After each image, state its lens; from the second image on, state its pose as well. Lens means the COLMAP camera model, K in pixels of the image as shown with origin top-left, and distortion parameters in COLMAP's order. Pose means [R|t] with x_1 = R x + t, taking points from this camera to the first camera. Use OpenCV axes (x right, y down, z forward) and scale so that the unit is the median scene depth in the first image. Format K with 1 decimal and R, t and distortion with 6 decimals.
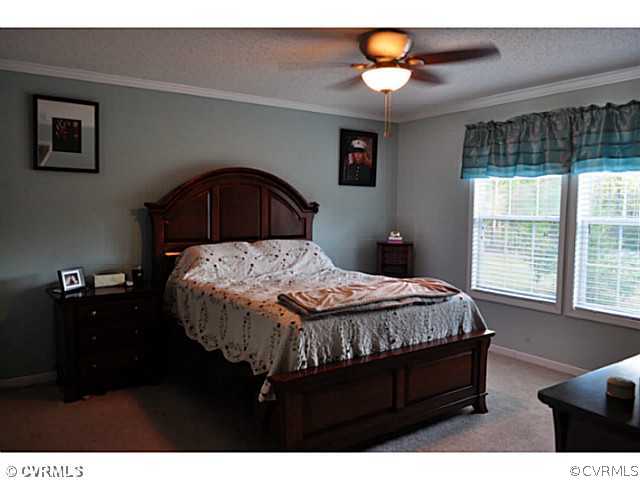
lens RADIAL K [[506.3, 0, 318.9], [0, 506.3, 239.0], [0, 0, 1]] dist [-0.001711, -0.017214]
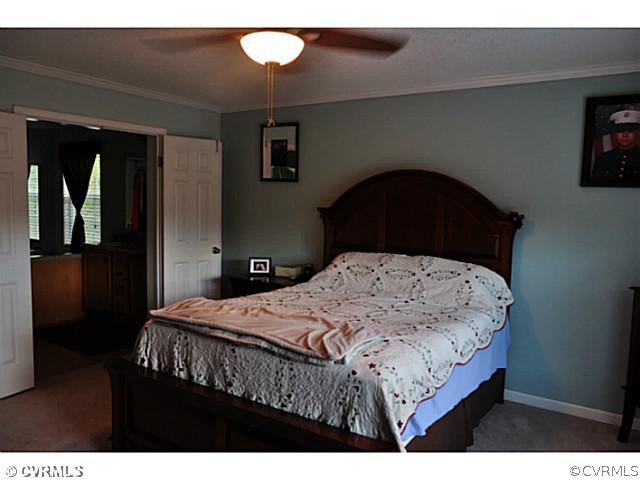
lens RADIAL K [[506.3, 0, 319.6], [0, 506.3, 240.1], [0, 0, 1]] dist [-0.001711, -0.017214]
pose [[0.350409, 0.075563, -0.933544, 0.826928], [-0.087112, 0.995049, 0.047843, -0.065963], [0.932537, 0.064559, 0.355256, 0.748584]]
